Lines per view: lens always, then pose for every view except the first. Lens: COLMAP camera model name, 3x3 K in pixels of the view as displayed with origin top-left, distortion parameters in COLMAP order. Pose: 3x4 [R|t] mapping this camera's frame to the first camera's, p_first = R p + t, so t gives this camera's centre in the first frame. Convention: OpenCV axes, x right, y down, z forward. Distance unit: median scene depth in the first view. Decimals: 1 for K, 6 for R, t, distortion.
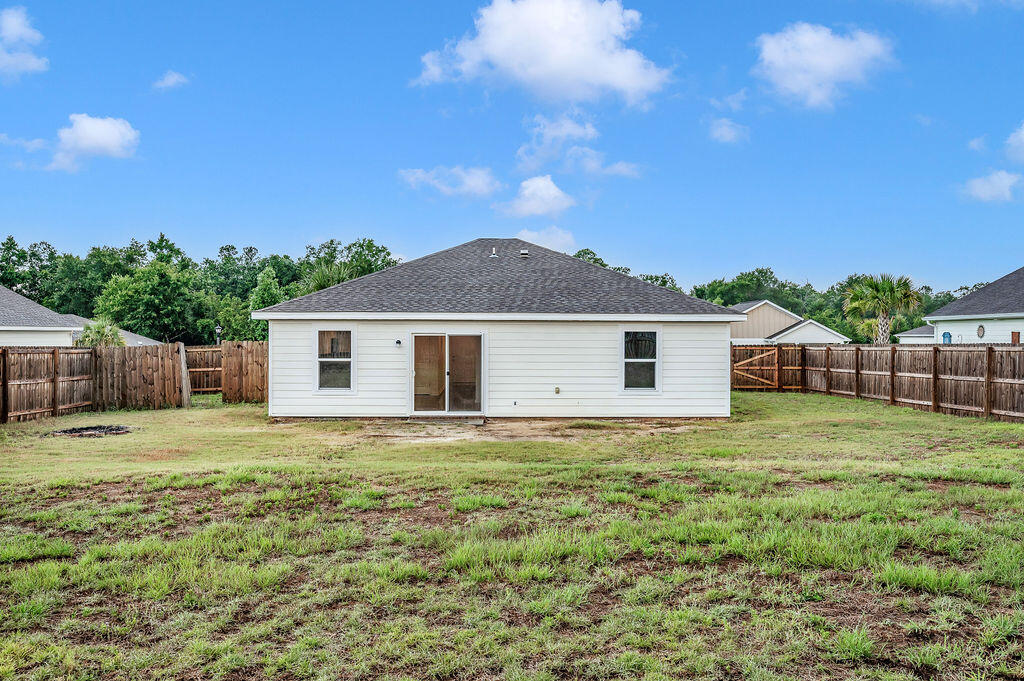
lens RADIAL K [[878.6, 0, 519.0], [0, 878.6, 329.9], [0, 0, 1]] dist [-0.002586, -0.000958]
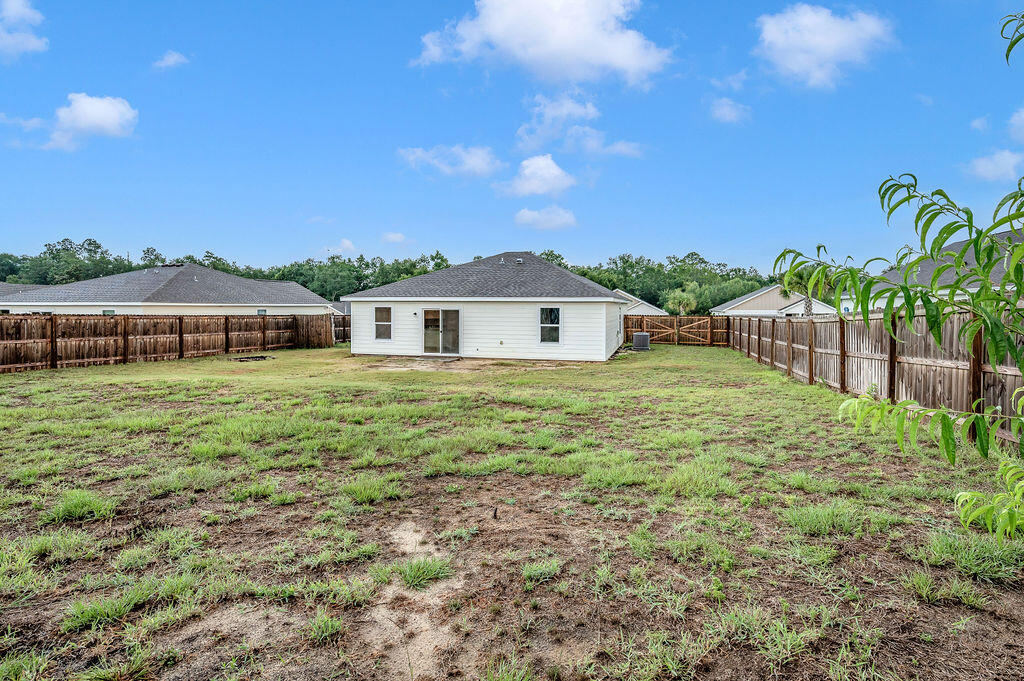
lens RADIAL K [[531.3, 0, 515.5], [0, 531.3, 307.7], [0, 0, 1]] dist [-0.000959, -0.000249]
pose [[0.957722, 0.000947, -0.287695, 0.362539], [0.001242, 0.999972, 0.007428, -0.005712], [0.287694, -0.007471, 0.957693, 0.029151]]
